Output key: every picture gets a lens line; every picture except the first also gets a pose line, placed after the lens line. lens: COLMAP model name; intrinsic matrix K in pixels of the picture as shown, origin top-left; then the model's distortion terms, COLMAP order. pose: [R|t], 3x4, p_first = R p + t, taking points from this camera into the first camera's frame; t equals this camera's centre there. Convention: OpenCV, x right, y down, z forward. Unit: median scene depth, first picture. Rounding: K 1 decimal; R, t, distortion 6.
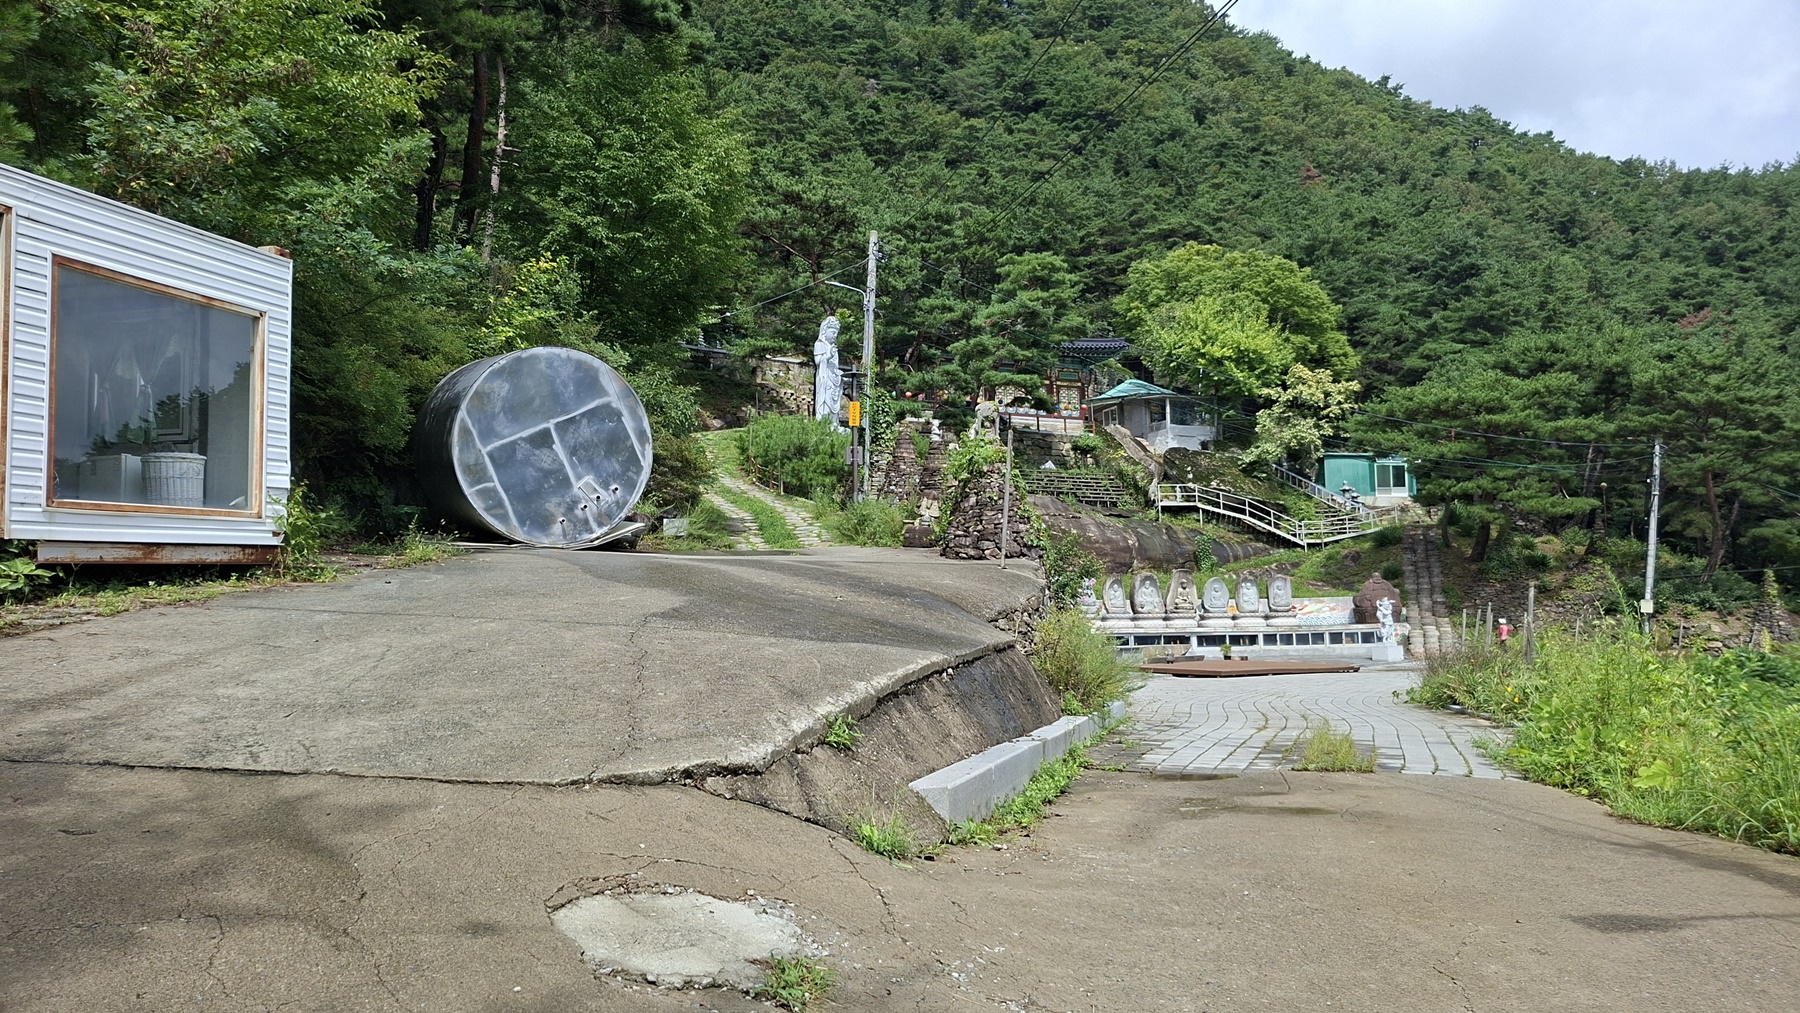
lens RADIAL K [[1142.5, 0, 900.0], [0, 1142.5, 506.5], [0, 0, 1]] dist [-0.074712, -0.001195]
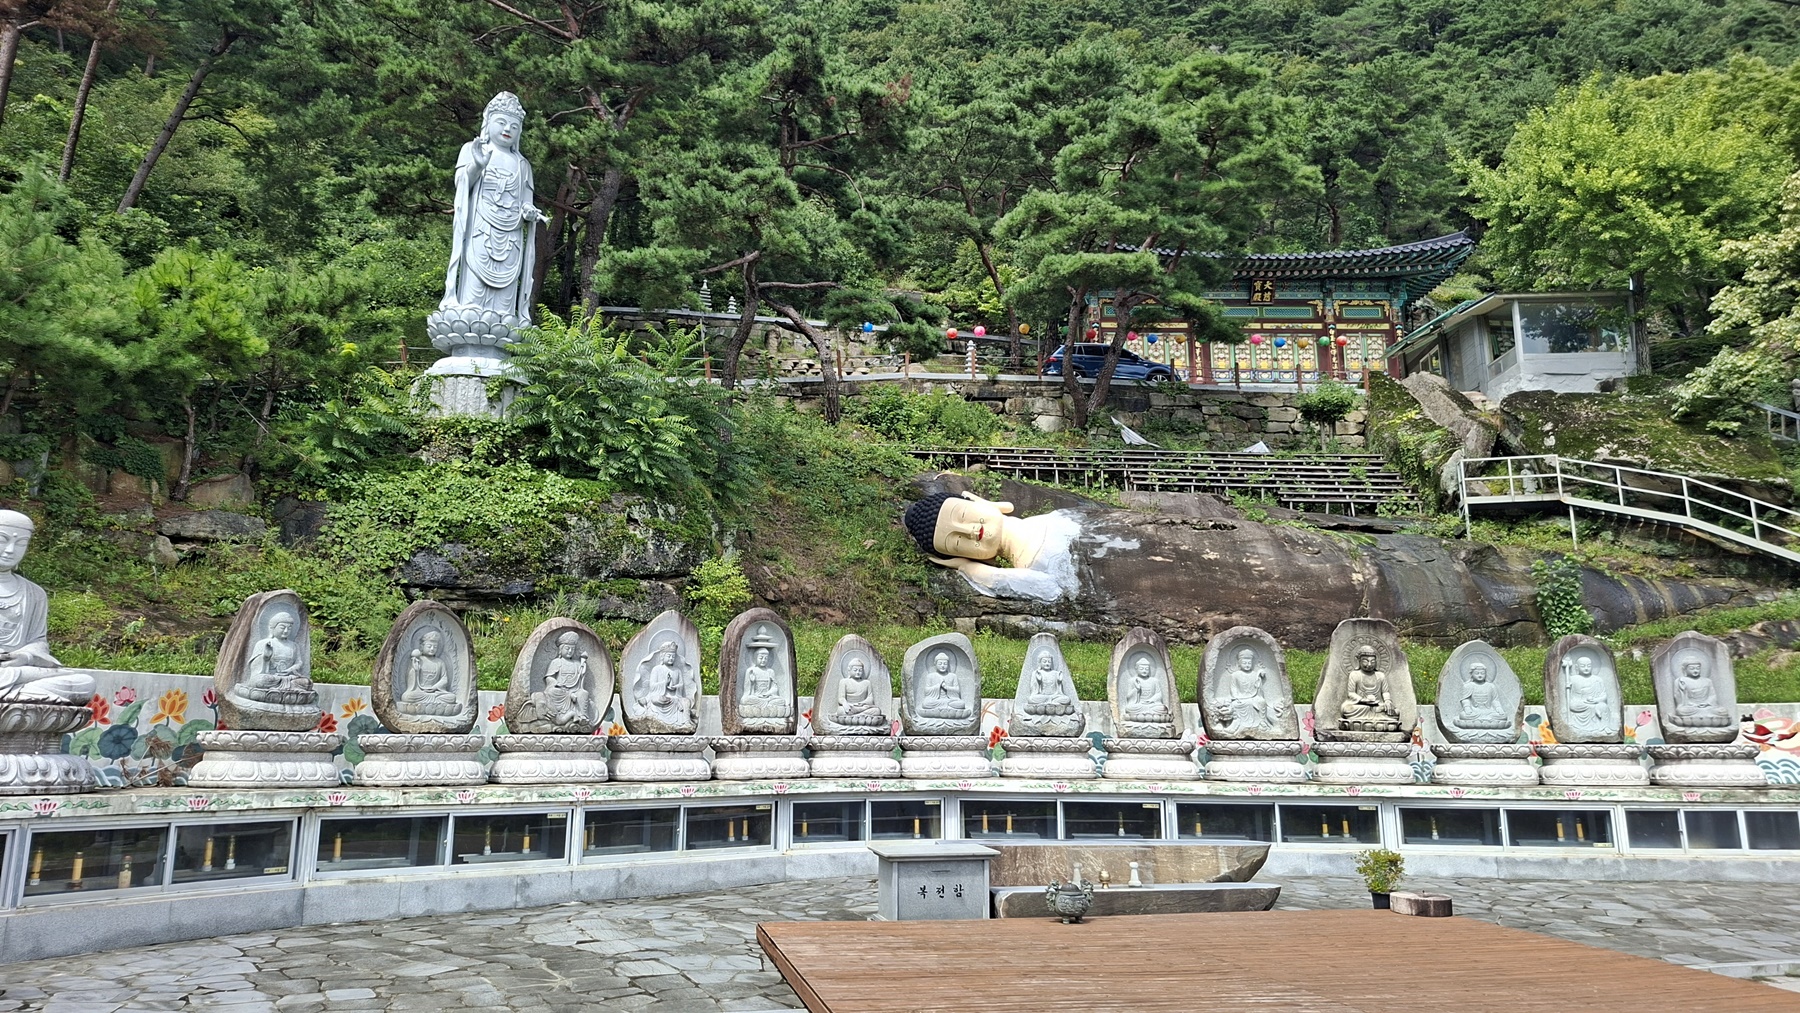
lens RADIAL K [[1142.5, 0, 900.0], [0, 1142.5, 506.5], [0, 0, 1]] dist [-0.074712, -0.001195]
pose [[0.890271, -0.059852, -0.451481, 0.228257], [0.010230, 0.993705, -0.111560, 0.047621], [0.455316, 0.094700, 0.885279, 0.498942]]
